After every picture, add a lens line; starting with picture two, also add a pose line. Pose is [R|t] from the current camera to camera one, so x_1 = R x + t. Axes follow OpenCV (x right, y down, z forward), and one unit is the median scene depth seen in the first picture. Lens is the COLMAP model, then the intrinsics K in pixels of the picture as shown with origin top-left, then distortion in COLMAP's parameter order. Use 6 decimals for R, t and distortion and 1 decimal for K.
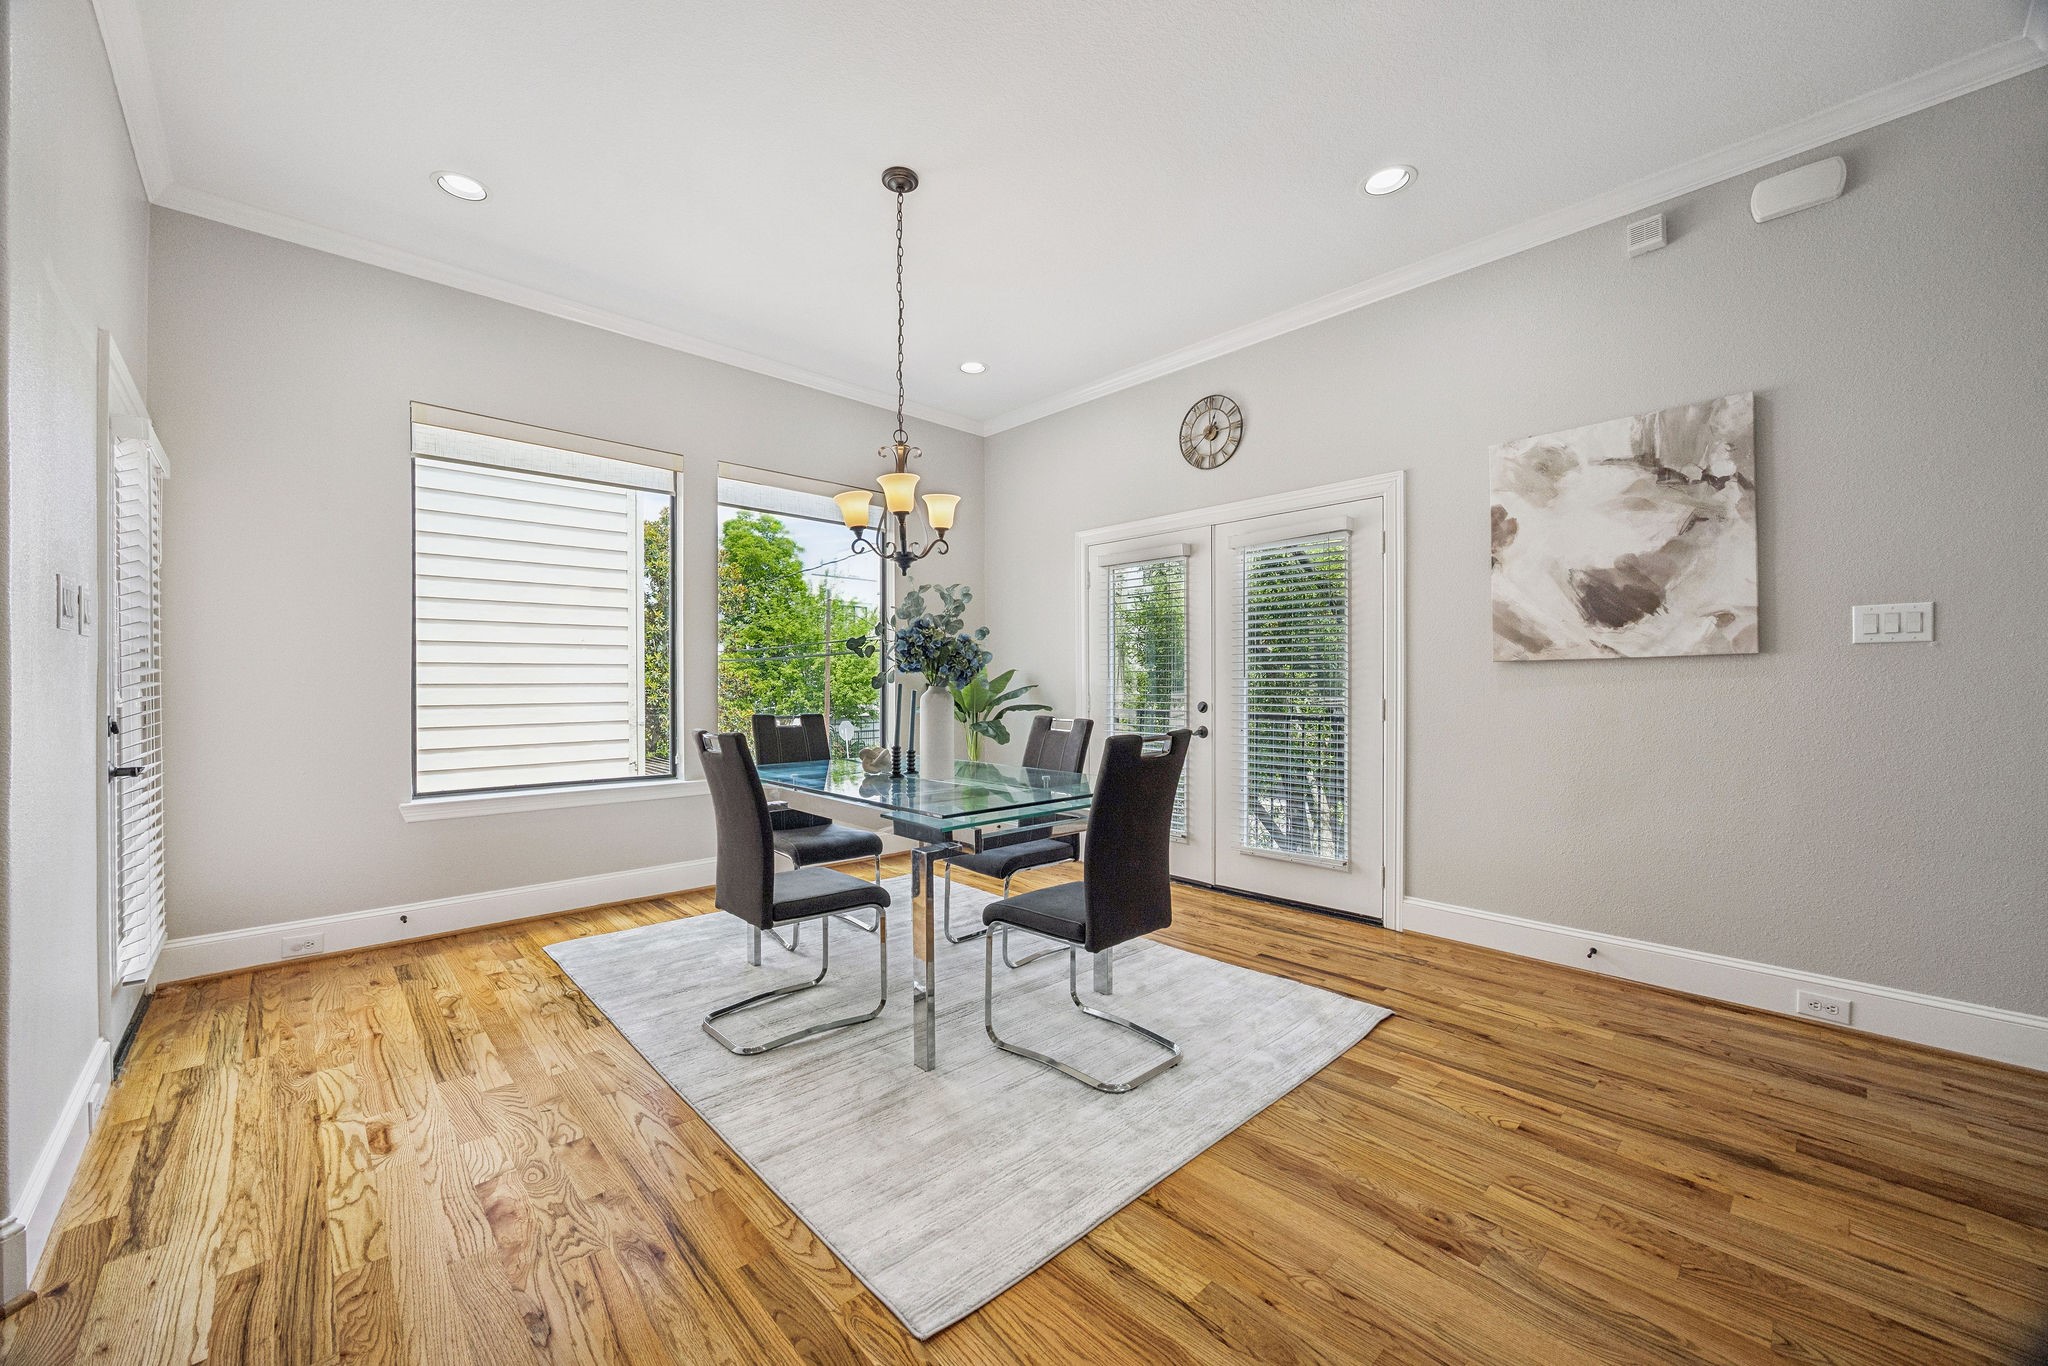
lens RADIAL K [[783.9, 0, 1014.1], [0, 783.9, 685.3], [0, 0, 1]] dist [-0.001404, 0.001731]
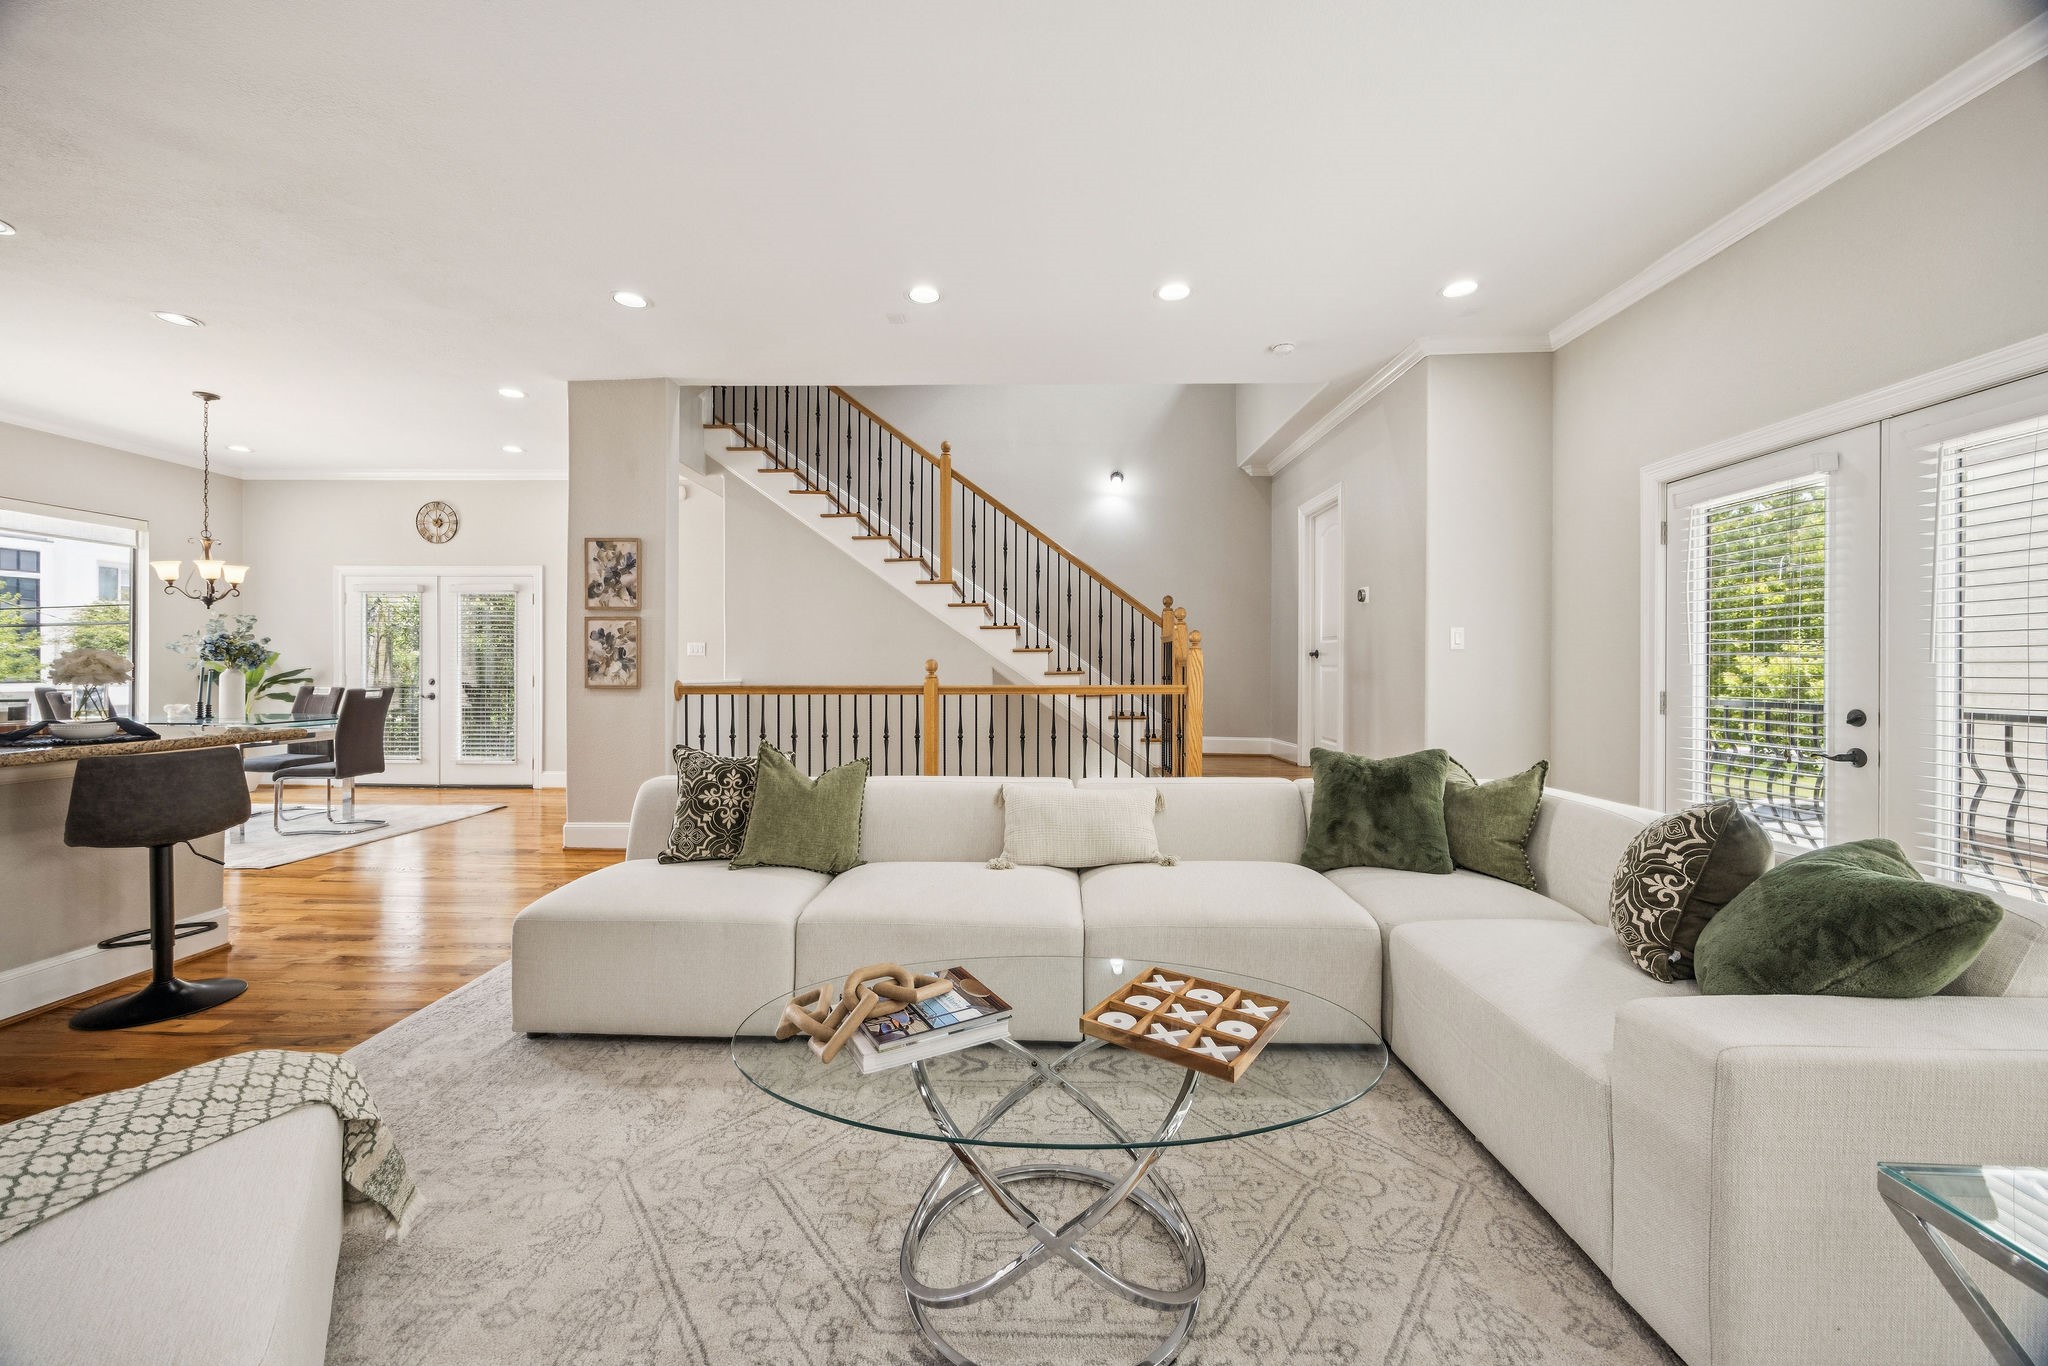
lens RADIAL K [[783.9, 0, 1013.6], [0, 783.9, 669.7], [0, 0, 1]] dist [-0.001404, 0.001731]
pose [[0.706298, 0.003074, 0.707908, -0.105540], [-0.002924, 0.999995, -0.001425, -0.000045], [-0.707909, -0.001064, 0.706303, -1.605695]]
